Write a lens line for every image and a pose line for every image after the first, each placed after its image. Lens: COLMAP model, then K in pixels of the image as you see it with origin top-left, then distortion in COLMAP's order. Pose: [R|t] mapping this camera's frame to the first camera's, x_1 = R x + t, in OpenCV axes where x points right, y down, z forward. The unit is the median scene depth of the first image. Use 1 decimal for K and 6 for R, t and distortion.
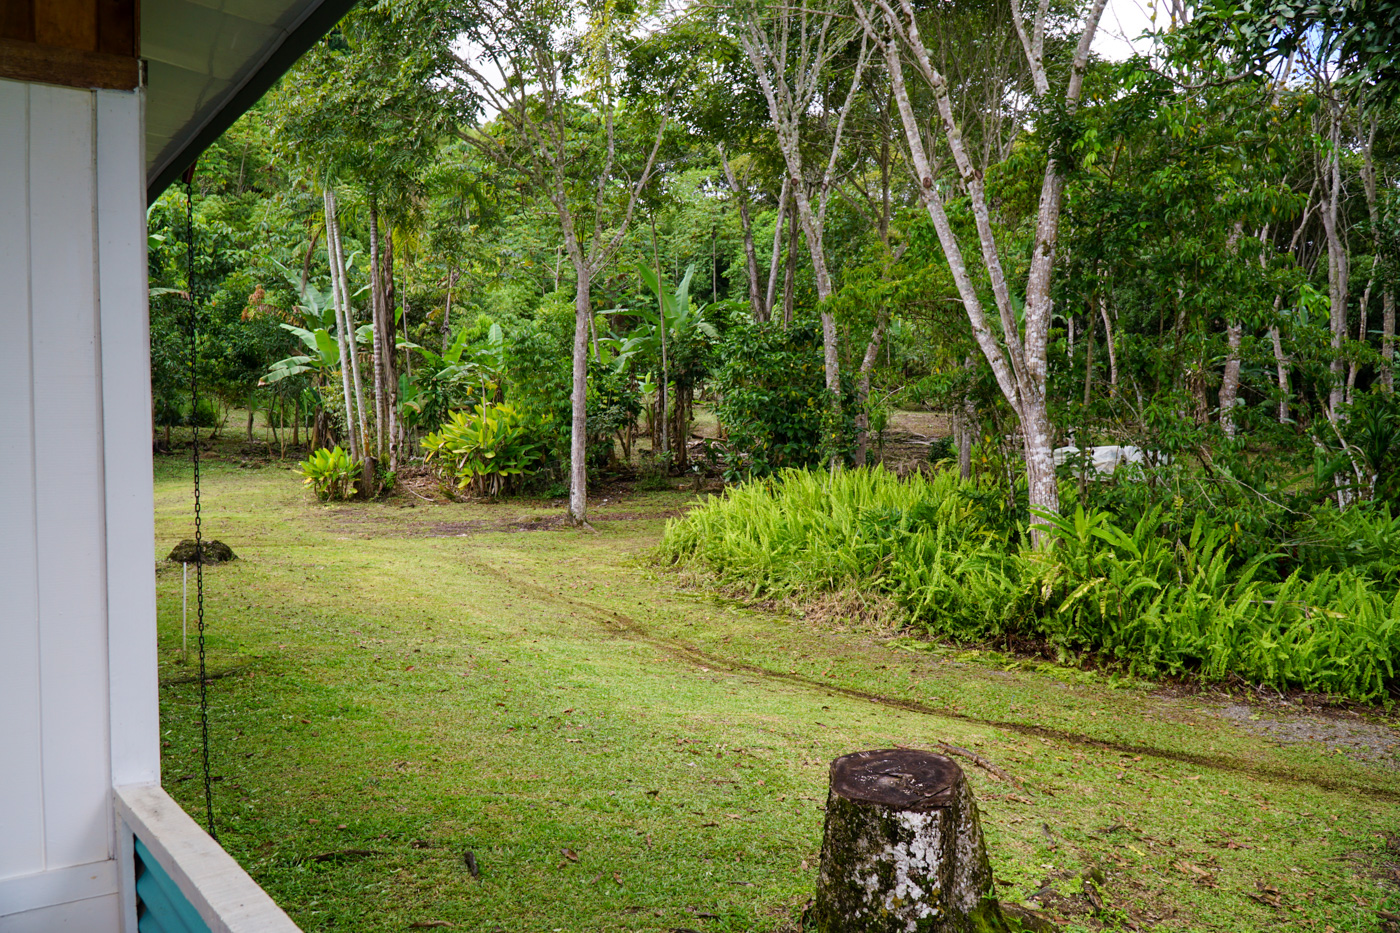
lens RADIAL K [[1118.8, 0, 691.5], [0, 1118.8, 468.9], [0, 0, 1]] dist [0.004782, -0.011414]
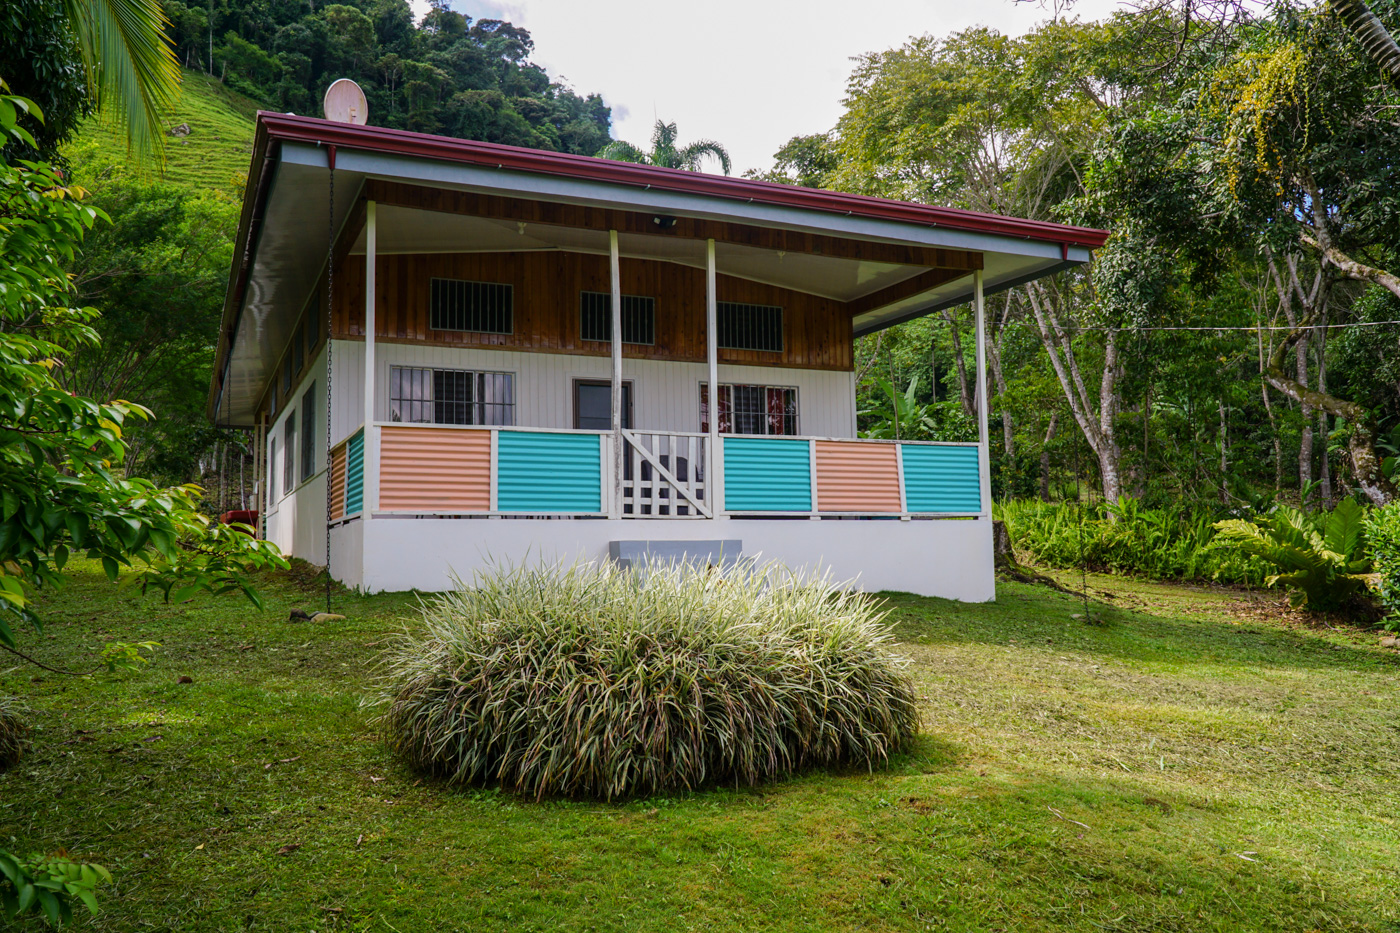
lens RADIAL K [[1118.8, 0, 699.1], [0, 1118.8, 463.0], [0, 0, 1]] dist [0.004782, -0.011414]
pose [[0.982354, -0.013858, -0.186519, -0.010134], [-0.004728, 0.995093, -0.098834, 0.081762], [0.186973, 0.097971, 0.977467, -0.518288]]
